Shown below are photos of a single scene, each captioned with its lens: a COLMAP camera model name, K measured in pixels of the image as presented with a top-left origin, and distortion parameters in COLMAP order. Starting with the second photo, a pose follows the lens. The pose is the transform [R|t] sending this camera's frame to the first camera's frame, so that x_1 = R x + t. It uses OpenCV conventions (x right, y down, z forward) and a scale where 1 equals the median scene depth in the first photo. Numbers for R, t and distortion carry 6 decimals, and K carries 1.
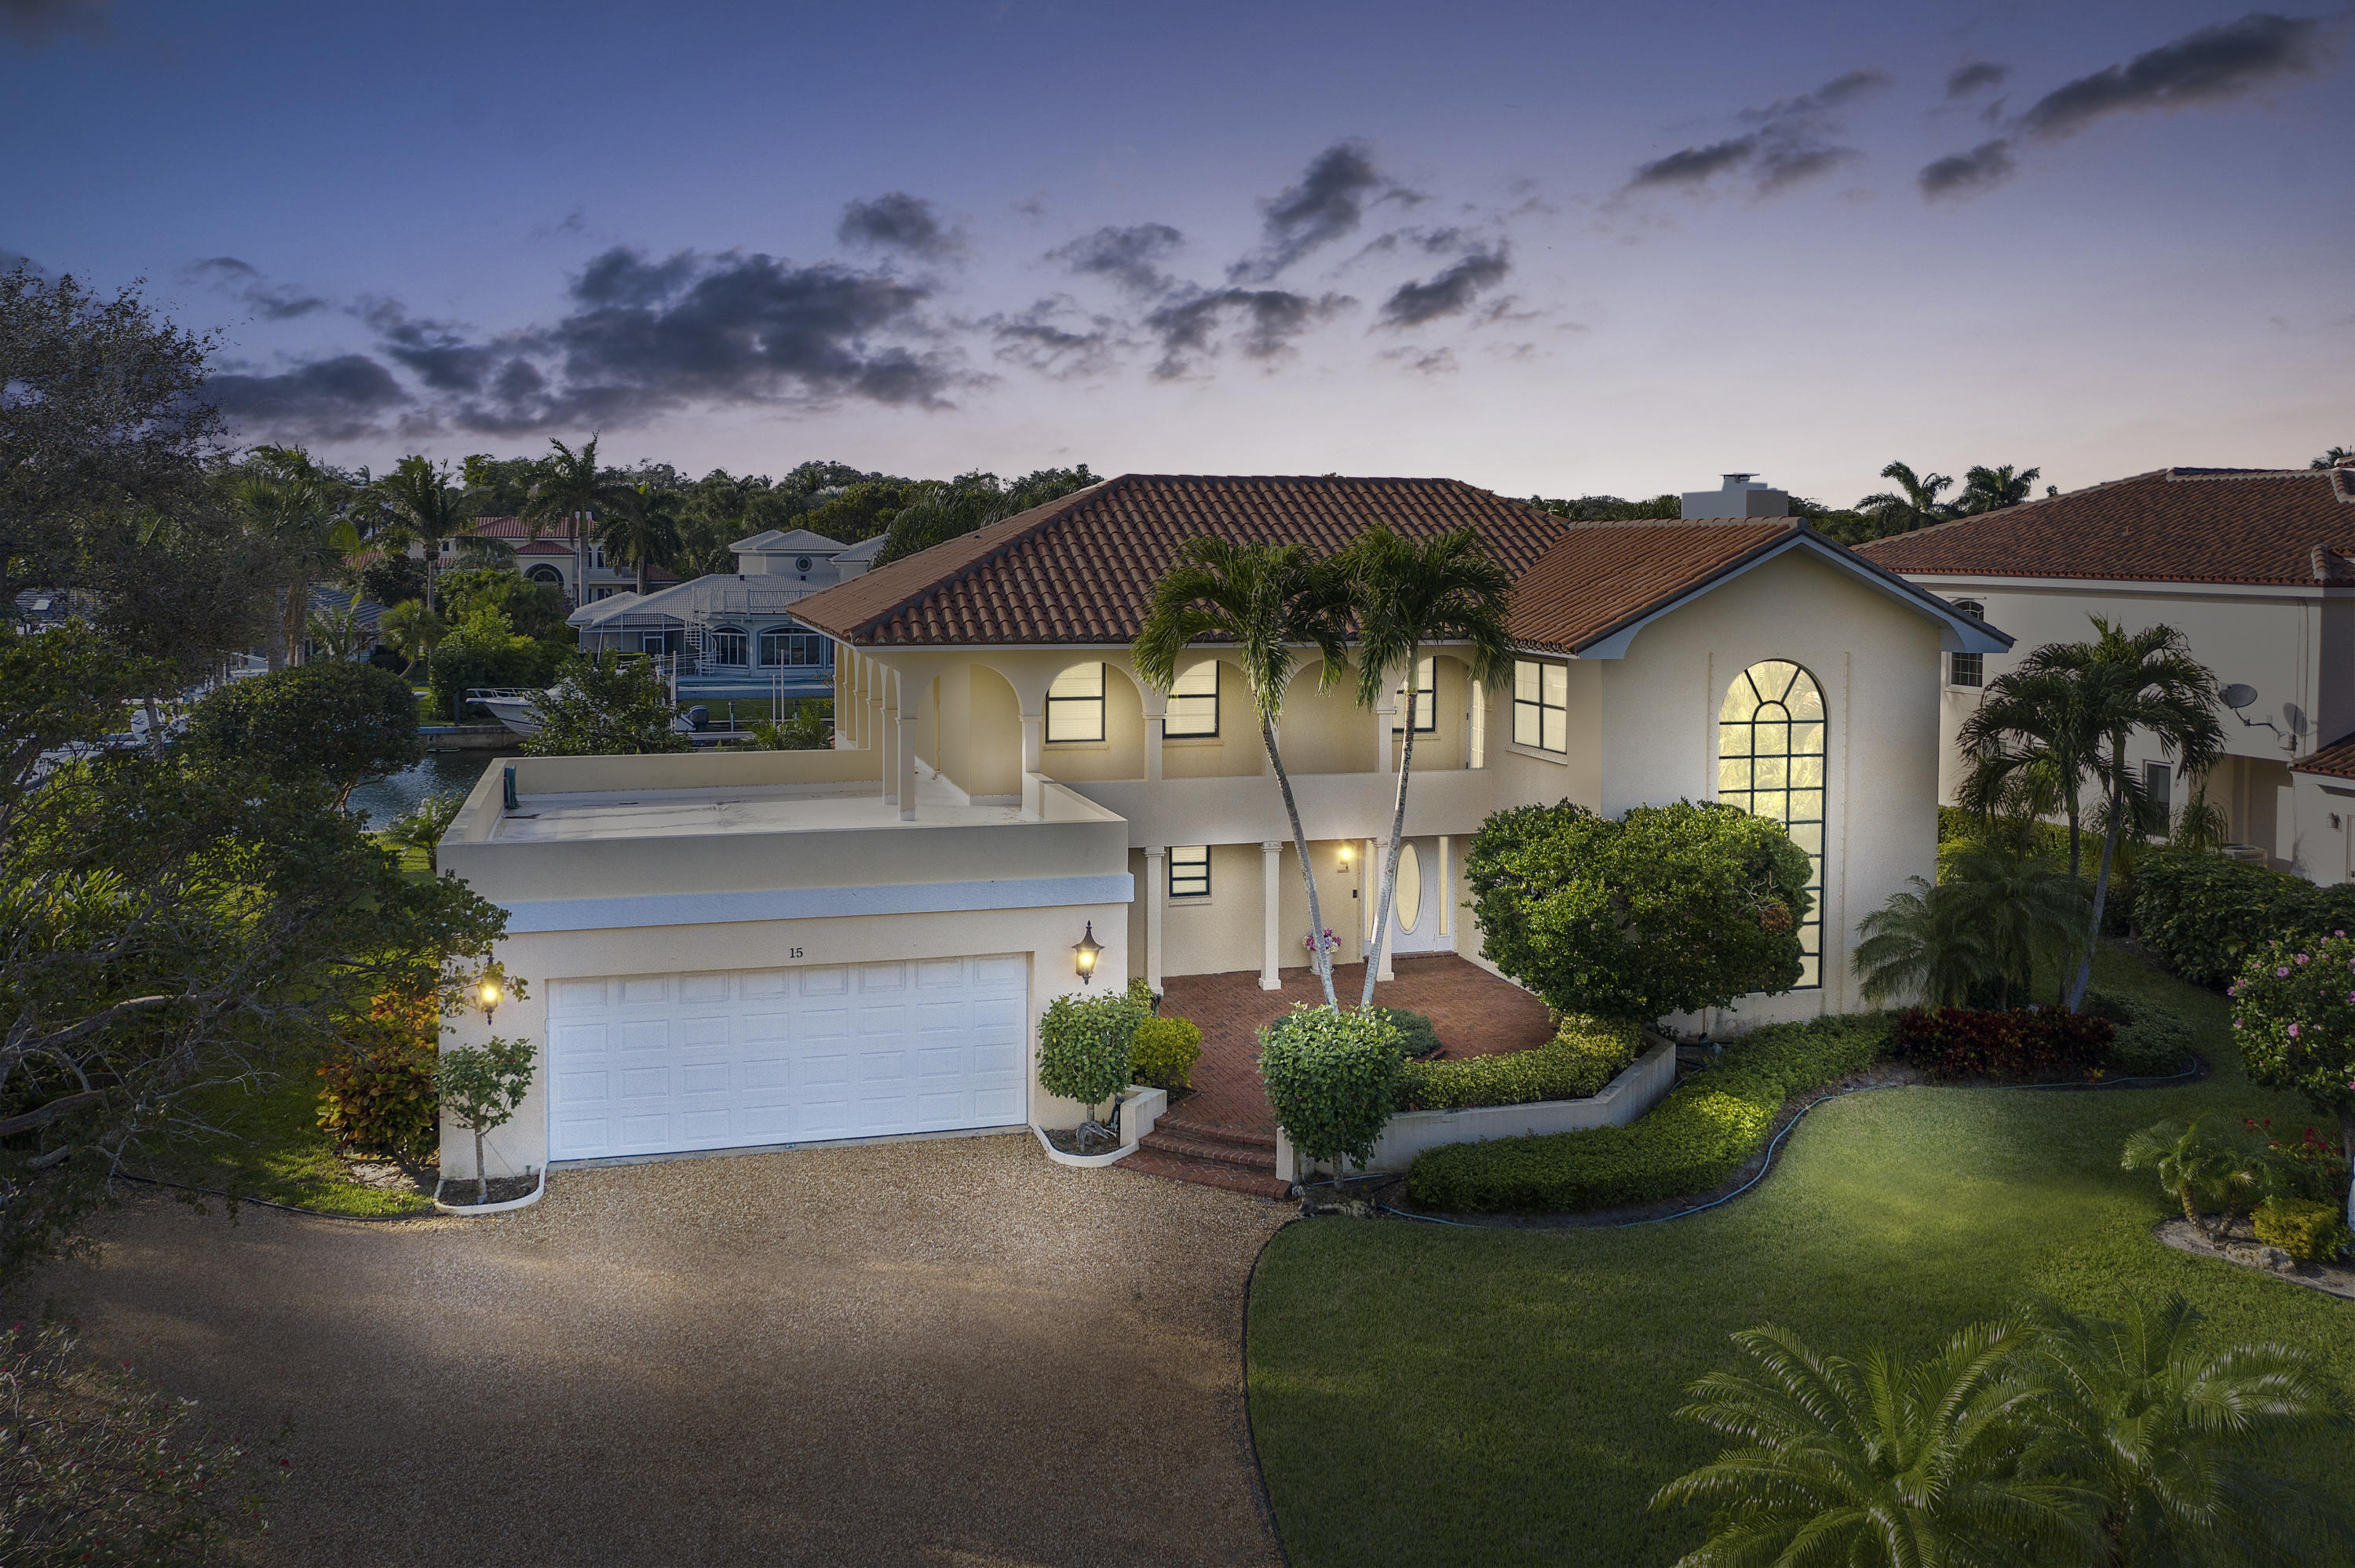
lens RADIAL K [[1843.3, 0, 1213.6], [0, 1843.3, 611.6], [0, 0, 1]] dist [-0.023682, 0.000955]
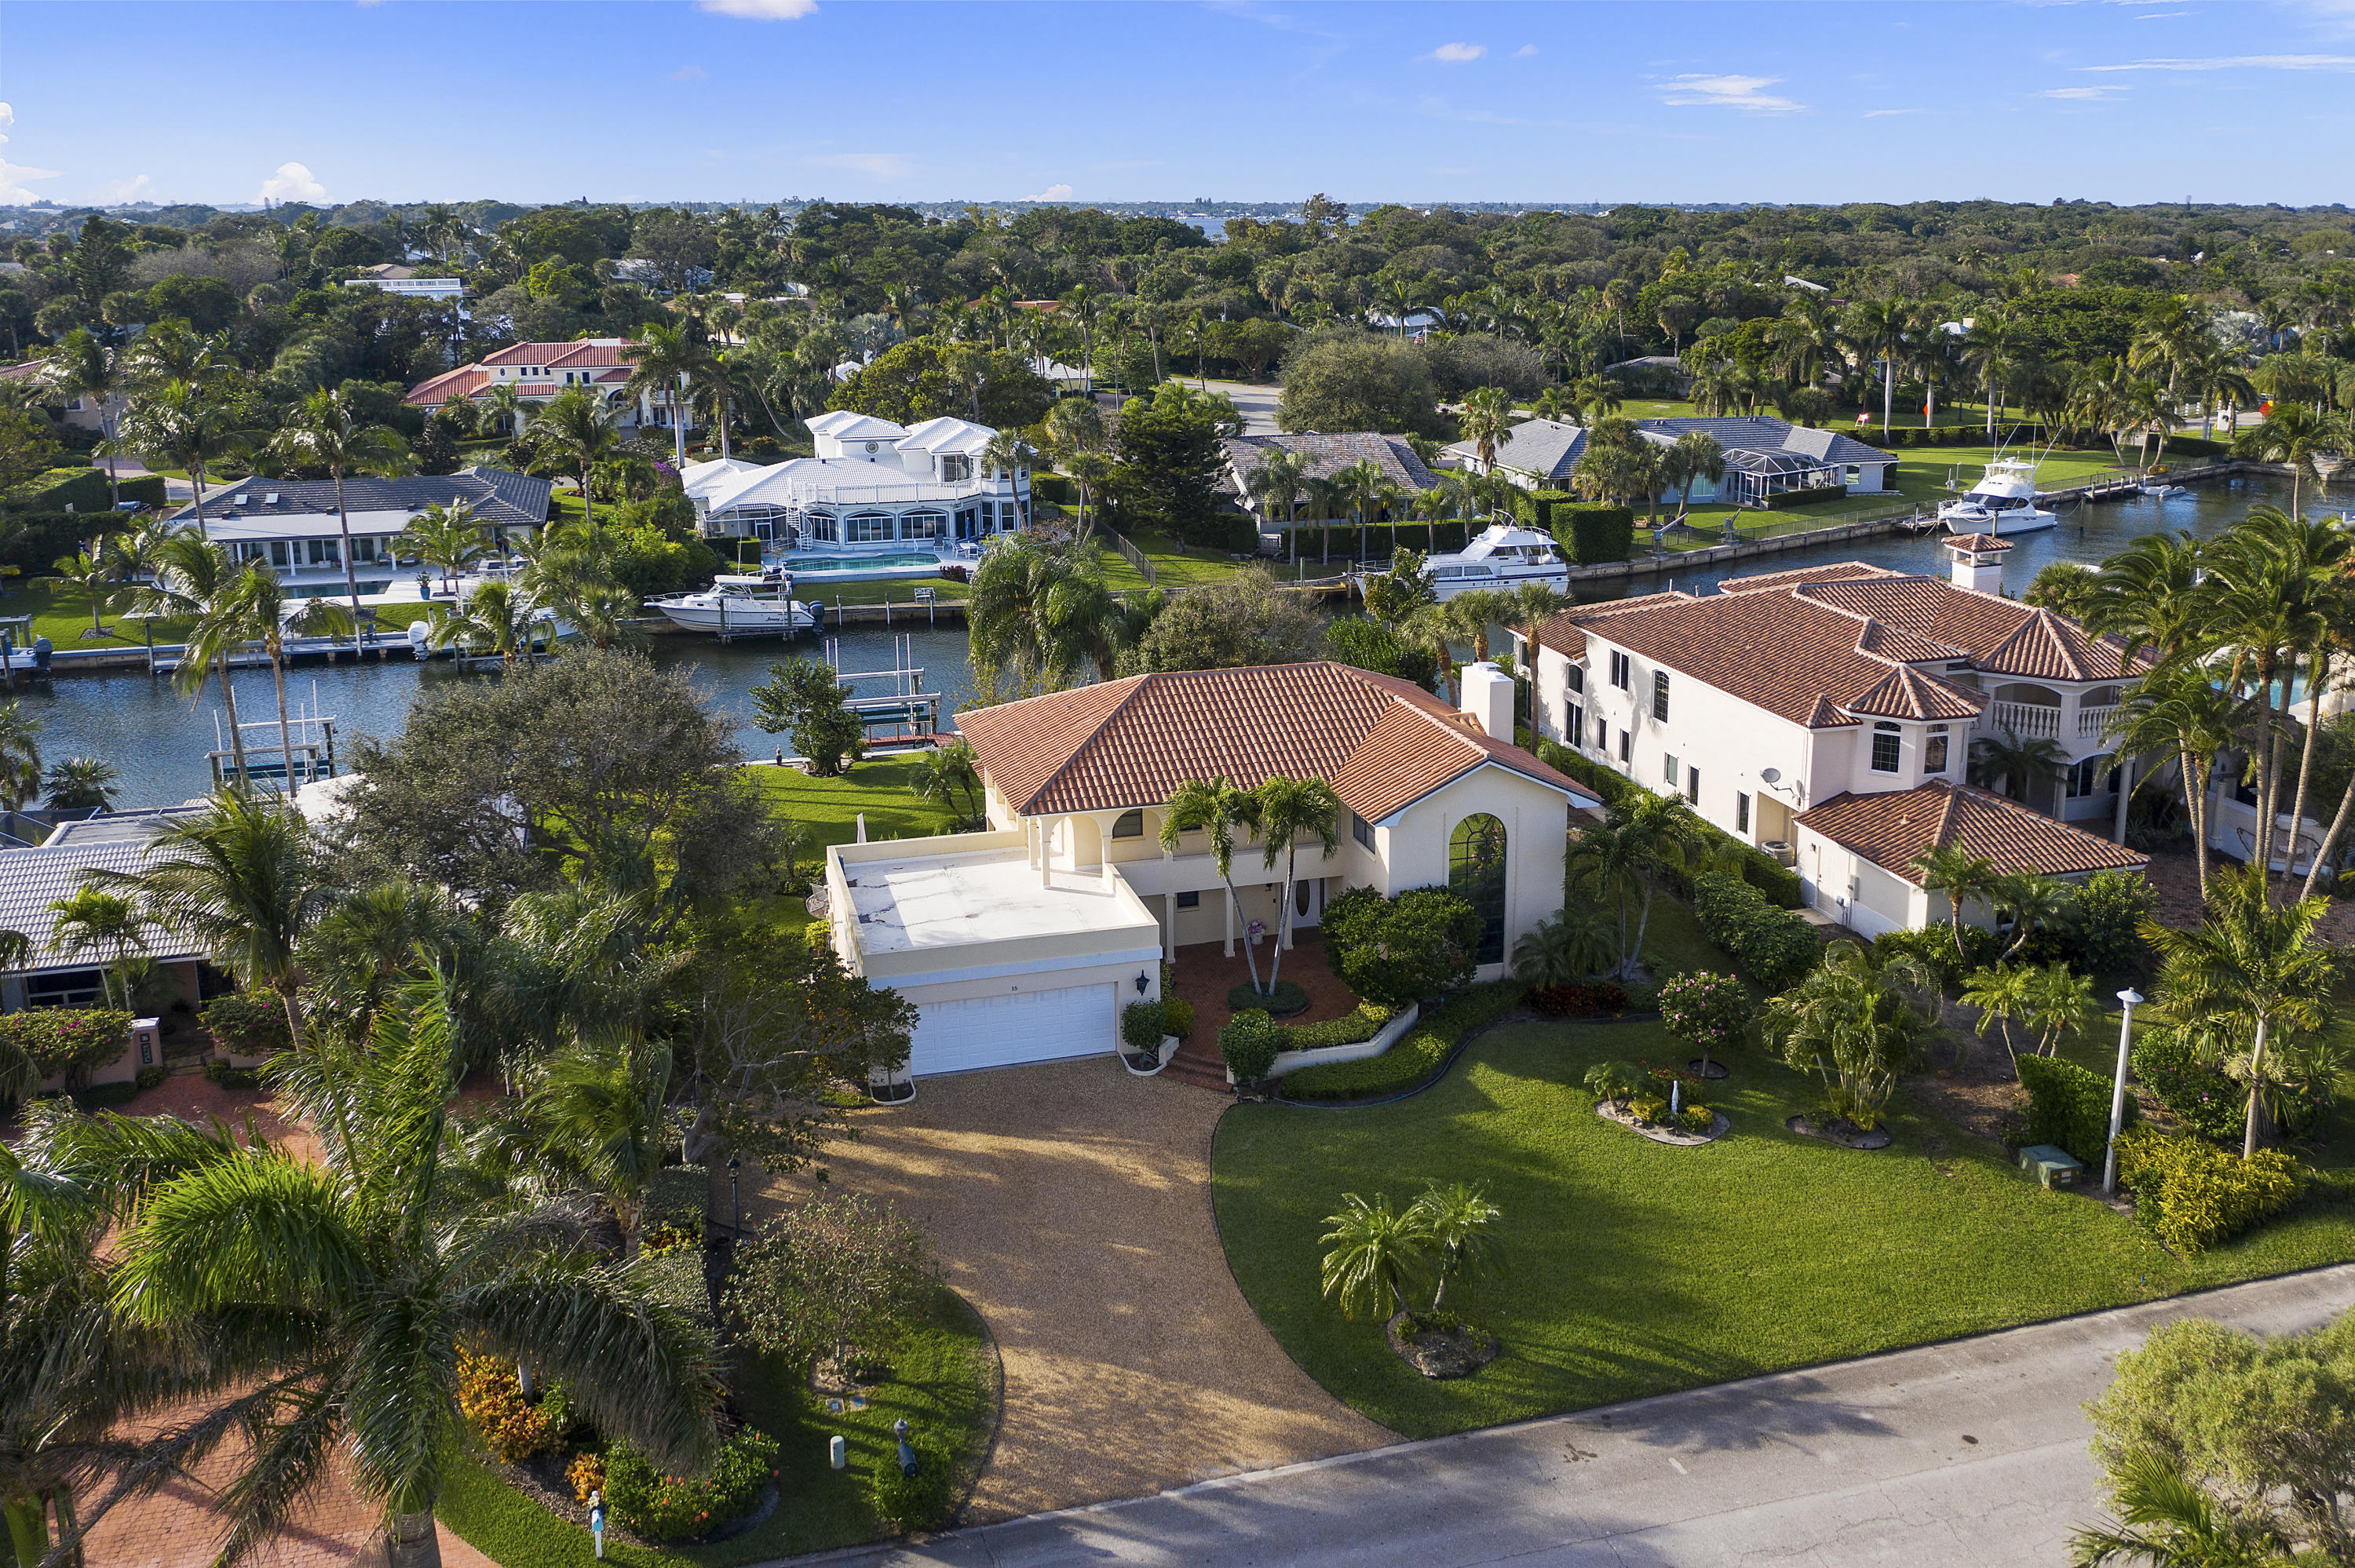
lens RADIAL K [[1732.9, 0, 1177.5], [0, 1732.9, 784.0], [0, 0, 1]] dist [-0.041010, 0.001237]
pose [[0.999762, -0.010274, -0.019252, 0.016629], [0.014997, 0.964370, 0.264130, -0.602004], [0.015852, -0.264356, 0.964295, -0.960430]]
